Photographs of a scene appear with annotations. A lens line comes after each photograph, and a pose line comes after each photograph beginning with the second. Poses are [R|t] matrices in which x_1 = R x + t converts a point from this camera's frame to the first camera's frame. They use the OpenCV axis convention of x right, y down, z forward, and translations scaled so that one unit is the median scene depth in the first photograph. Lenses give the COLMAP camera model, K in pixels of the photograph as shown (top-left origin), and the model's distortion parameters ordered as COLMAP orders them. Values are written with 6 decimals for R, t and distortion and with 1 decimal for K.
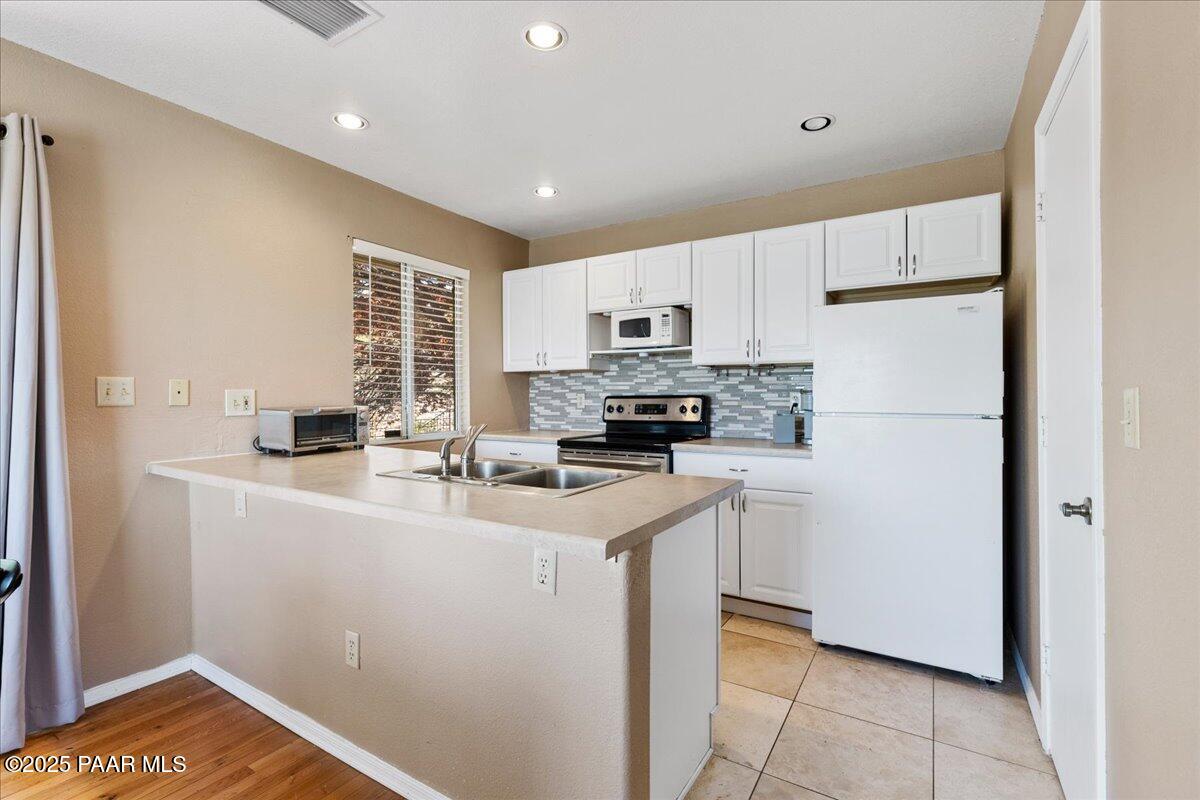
lens RADIAL K [[524.2, 0, 603.0], [0, 524.2, 395.6], [0, 0, 1]] dist [-0.001316, 0.000466]
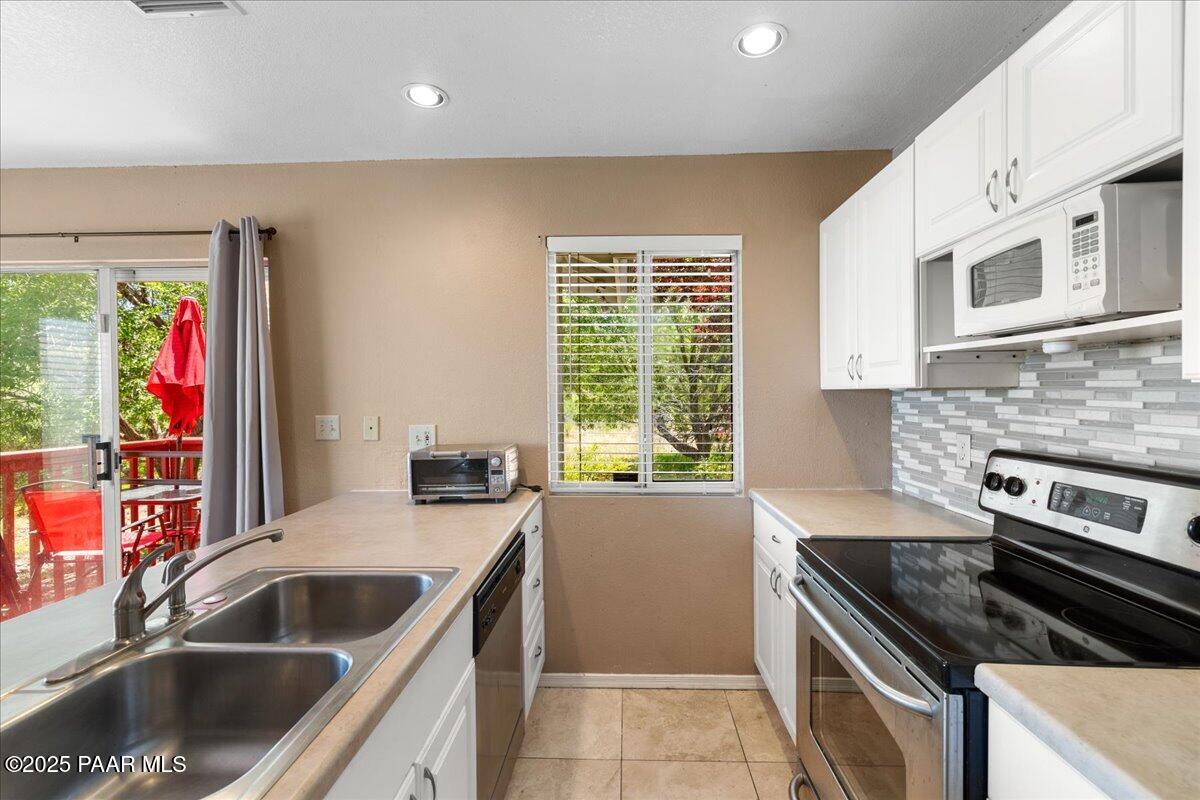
lens RADIAL K [[524.2, 0, 603.0], [0, 524.2, 395.6], [0, 0, 1]] dist [-0.001316, 0.000466]
pose [[0.497595, 0.003397, -0.867403, 0.227660], [0.004663, 0.999967, 0.006592, -0.048947], [0.867397, -0.007325, 0.497563, 0.556284]]
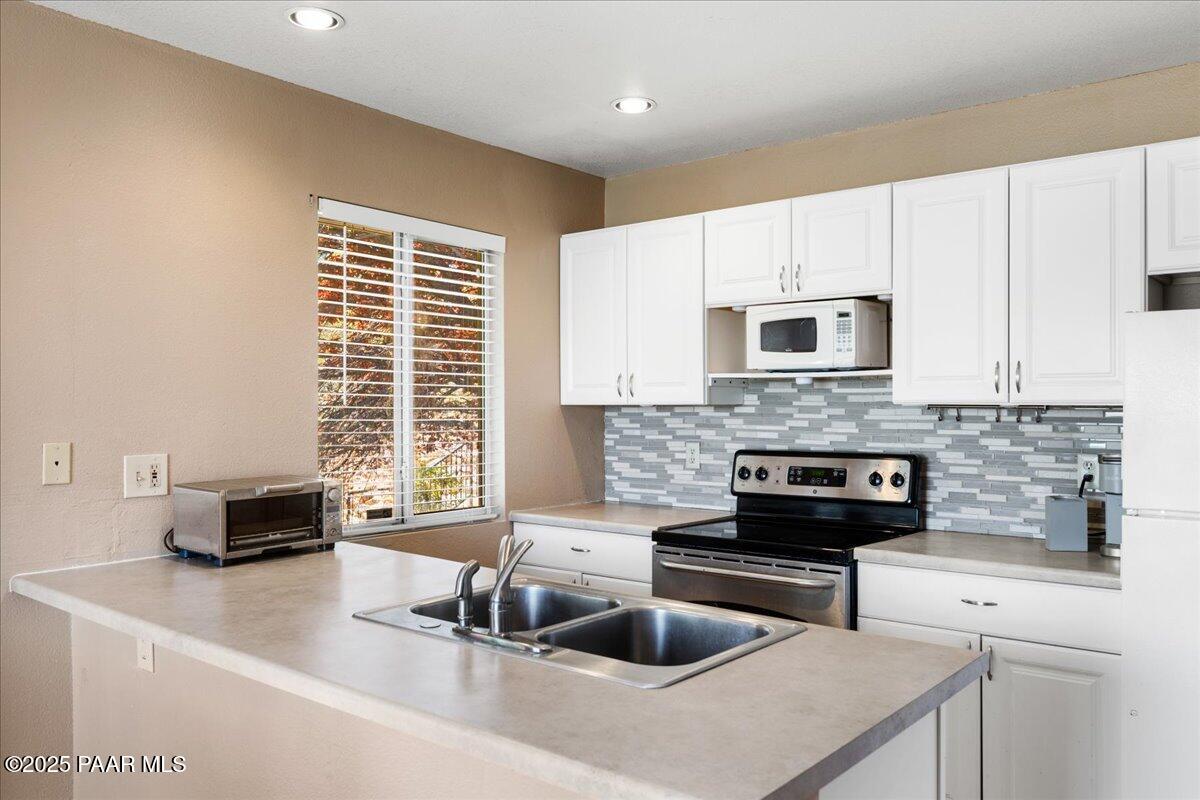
lens RADIAL K [[908.8, 0, 610.8], [0, 908.8, 401.1], [0, 0, 1]] dist [0.007094, -0.009654]
pose [[0.991210, 0.002410, -0.132272, 0.000371], [-0.003419, 0.999967, -0.007405, -0.047741], [0.132250, 0.007792, 0.991186, -0.001883]]
